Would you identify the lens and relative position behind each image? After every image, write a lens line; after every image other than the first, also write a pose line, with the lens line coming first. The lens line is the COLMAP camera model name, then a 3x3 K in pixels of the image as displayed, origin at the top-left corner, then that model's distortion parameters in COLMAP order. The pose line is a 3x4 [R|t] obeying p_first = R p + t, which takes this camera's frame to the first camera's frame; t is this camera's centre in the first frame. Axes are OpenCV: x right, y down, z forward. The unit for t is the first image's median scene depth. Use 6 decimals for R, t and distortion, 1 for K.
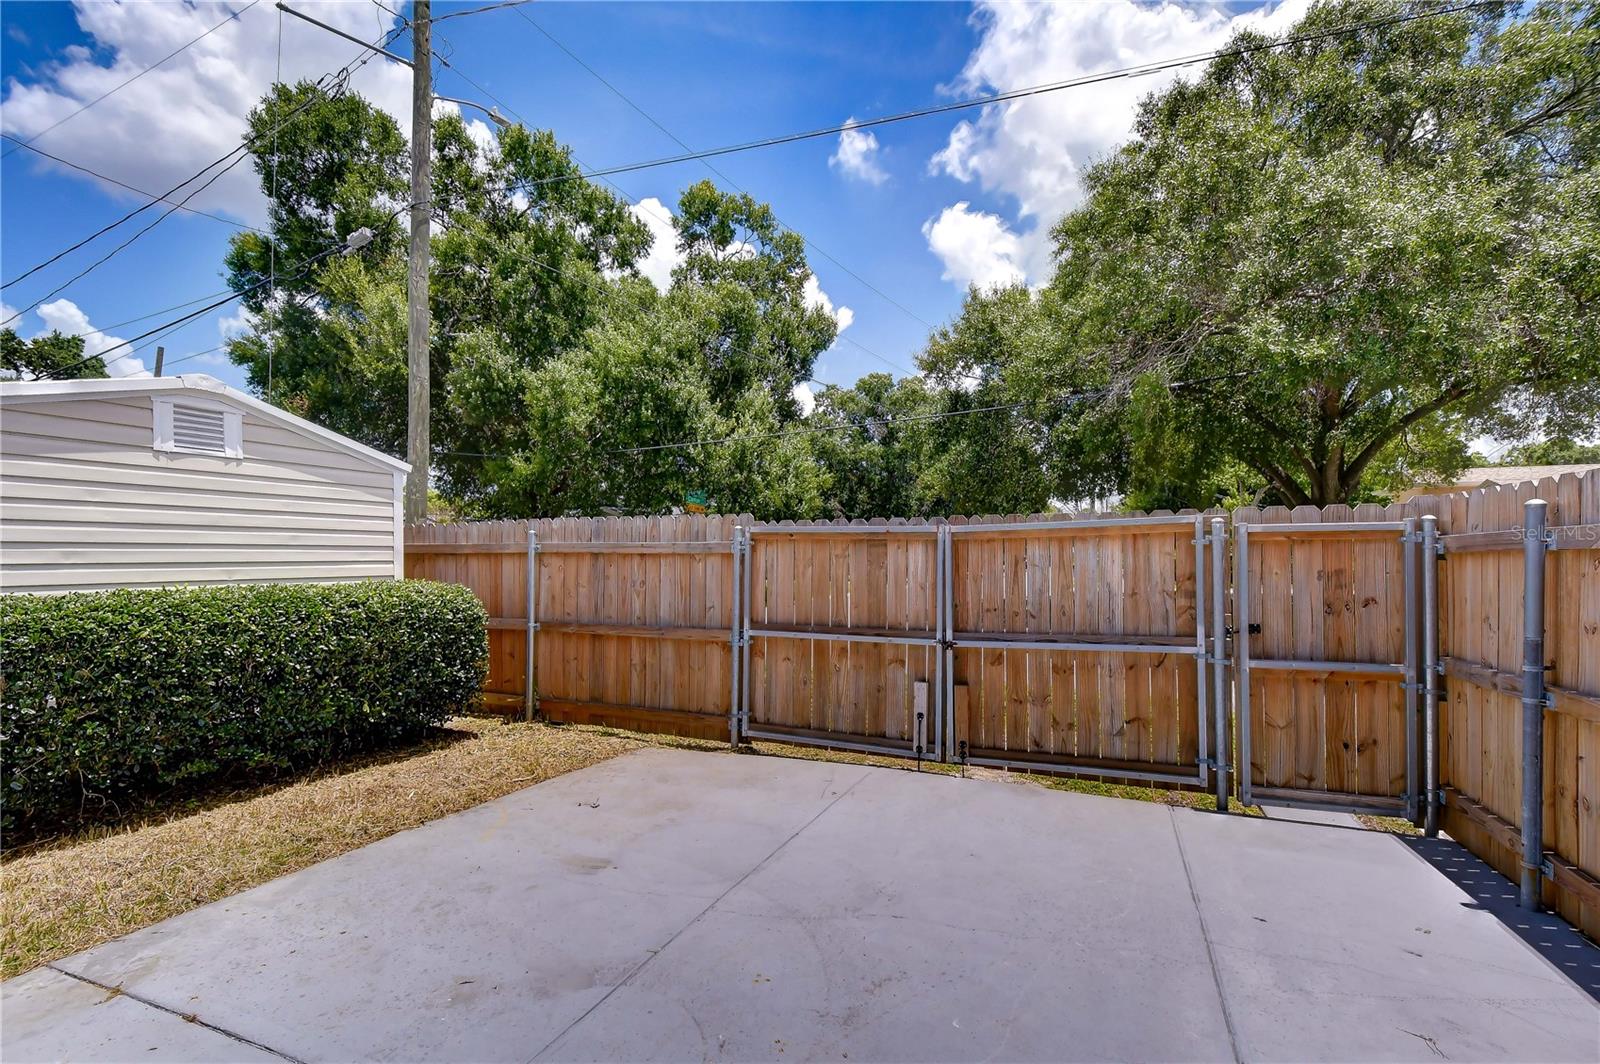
lens RADIAL K [[694.9, 0, 808.1], [0, 694.9, 559.0], [0, 0, 1]] dist [0.001247, -0.000208]
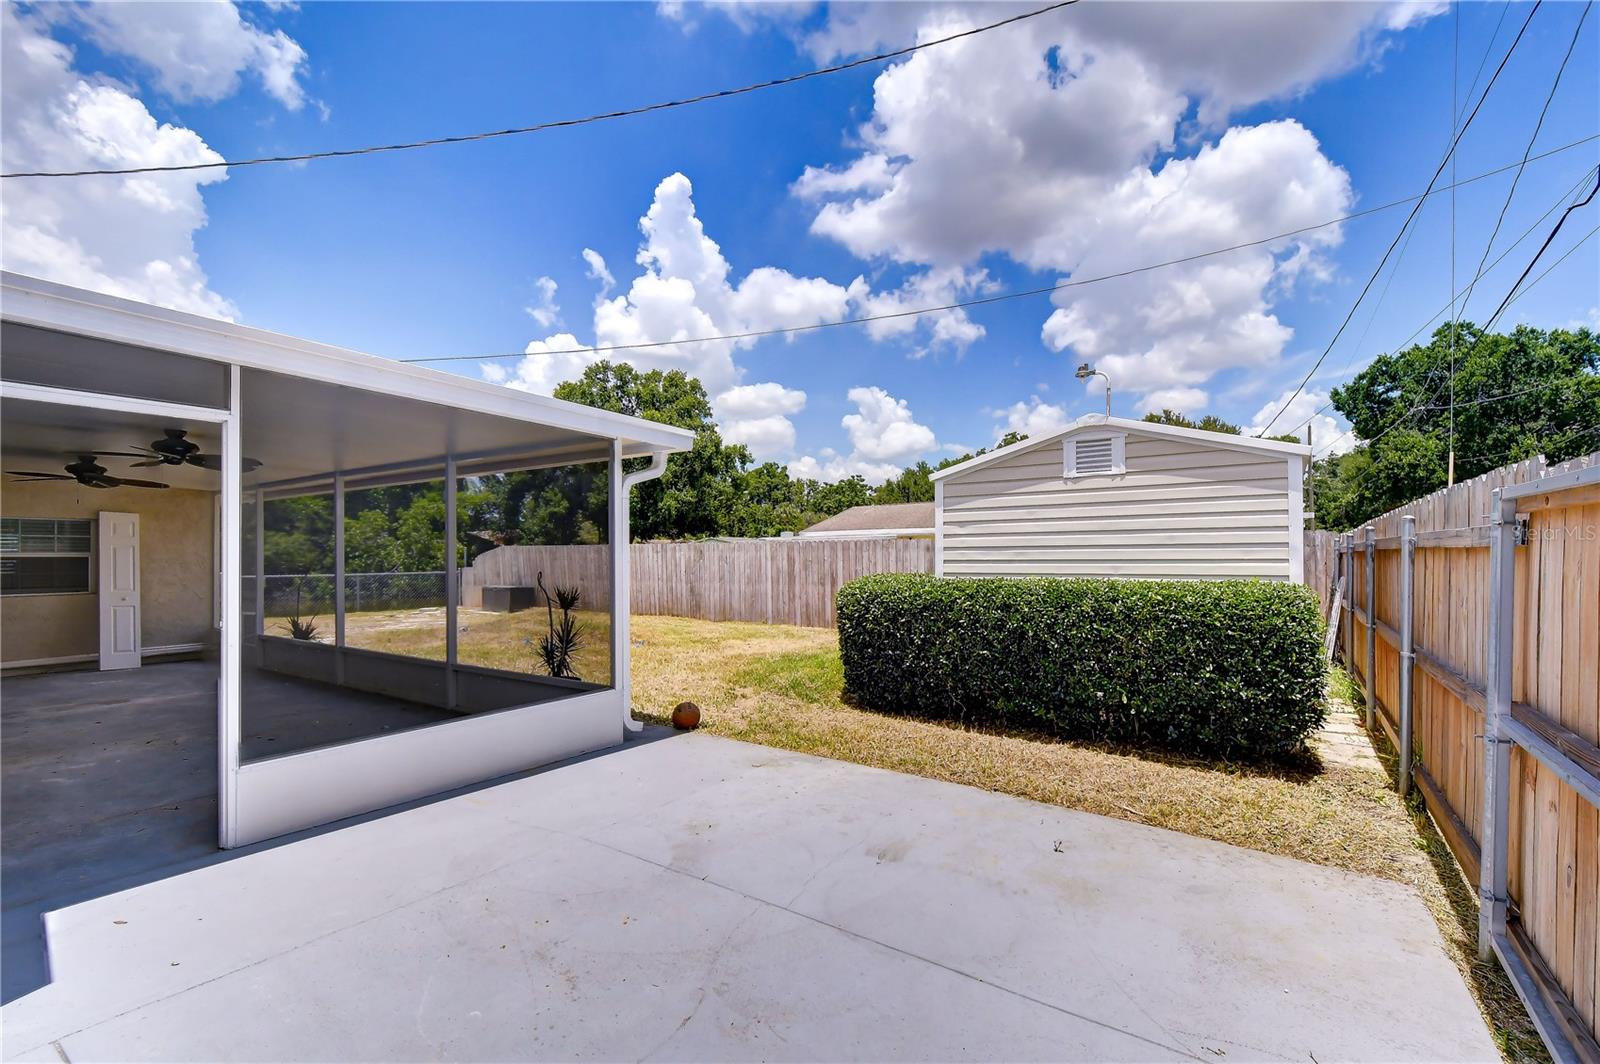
lens RADIAL K [[694.9, 0, 808.1], [0, 694.9, 559.0], [0, 0, 1]] dist [0.001247, -0.000208]
pose [[-0.168317, 0.002437, -0.985730, 0.495806], [-0.000959, 0.999996, 0.002636, 0.000494], [0.985732, 0.001389, -0.168314, 0.723114]]
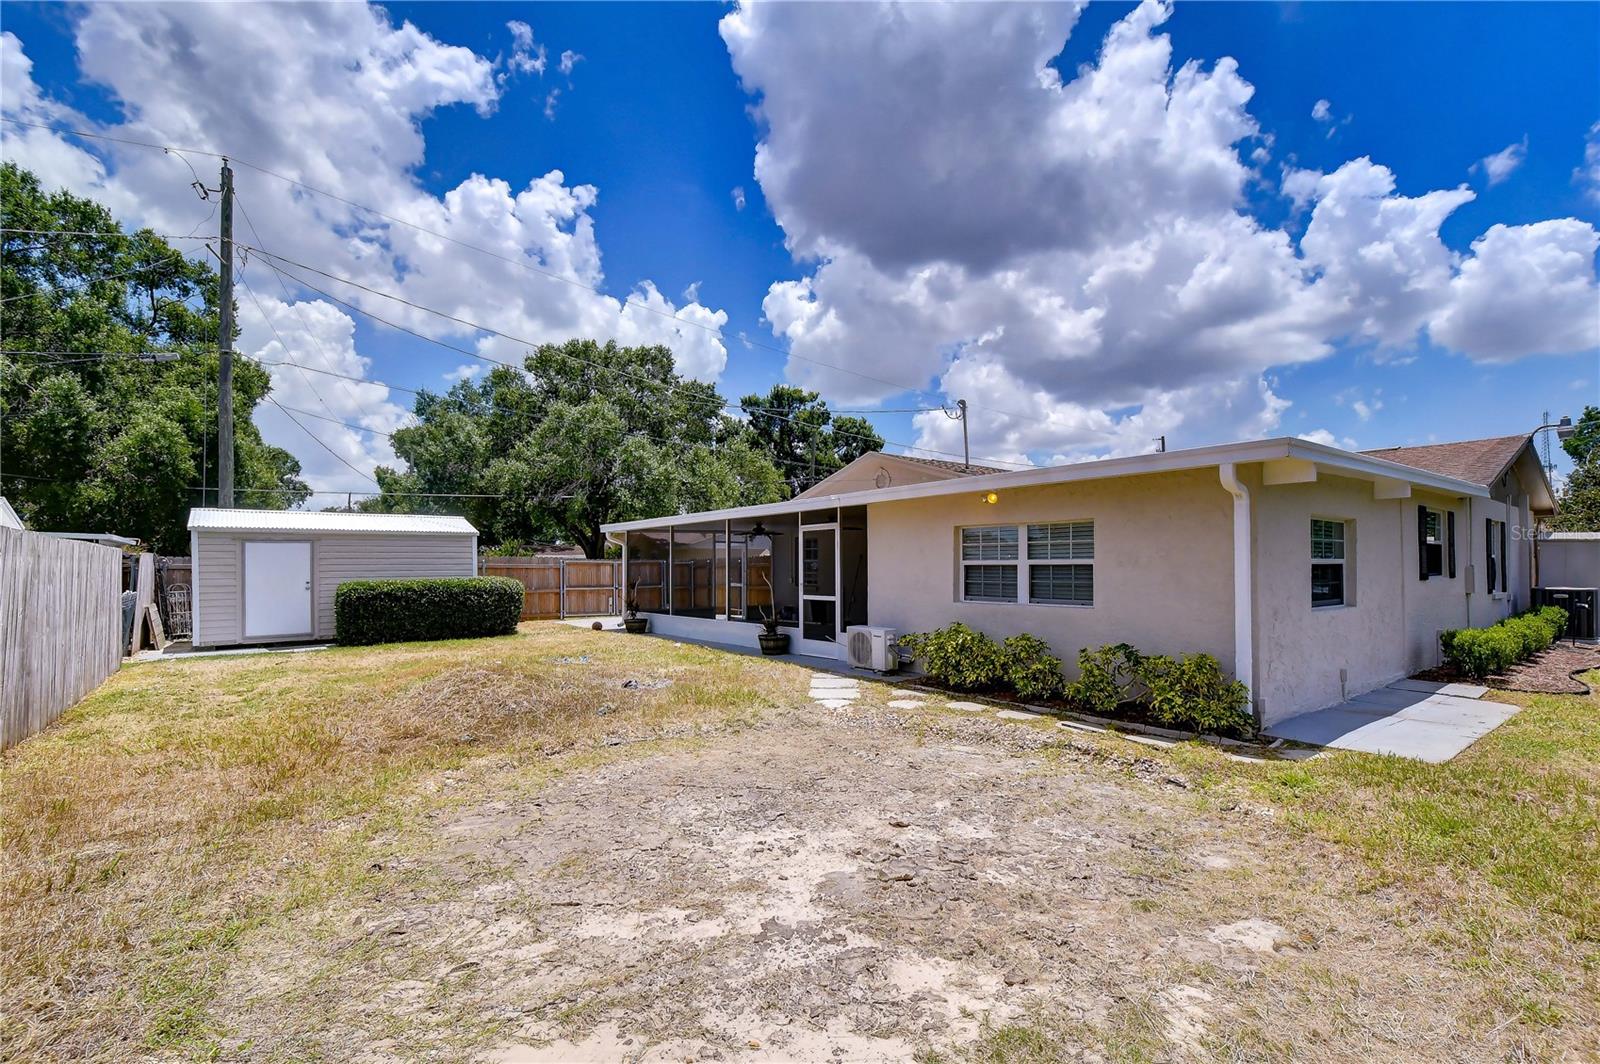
lens RADIAL K [[694.9, 0, 808.1], [0, 694.9, 559.0], [0, 0, 1]] dist [0.001247, -0.000208]
pose [[0.480892, 0.009461, 0.876729, -3.134576], [0.004730, 0.999899, -0.013385, -0.000103], [-0.876767, 0.010584, 0.480799, -2.229944]]
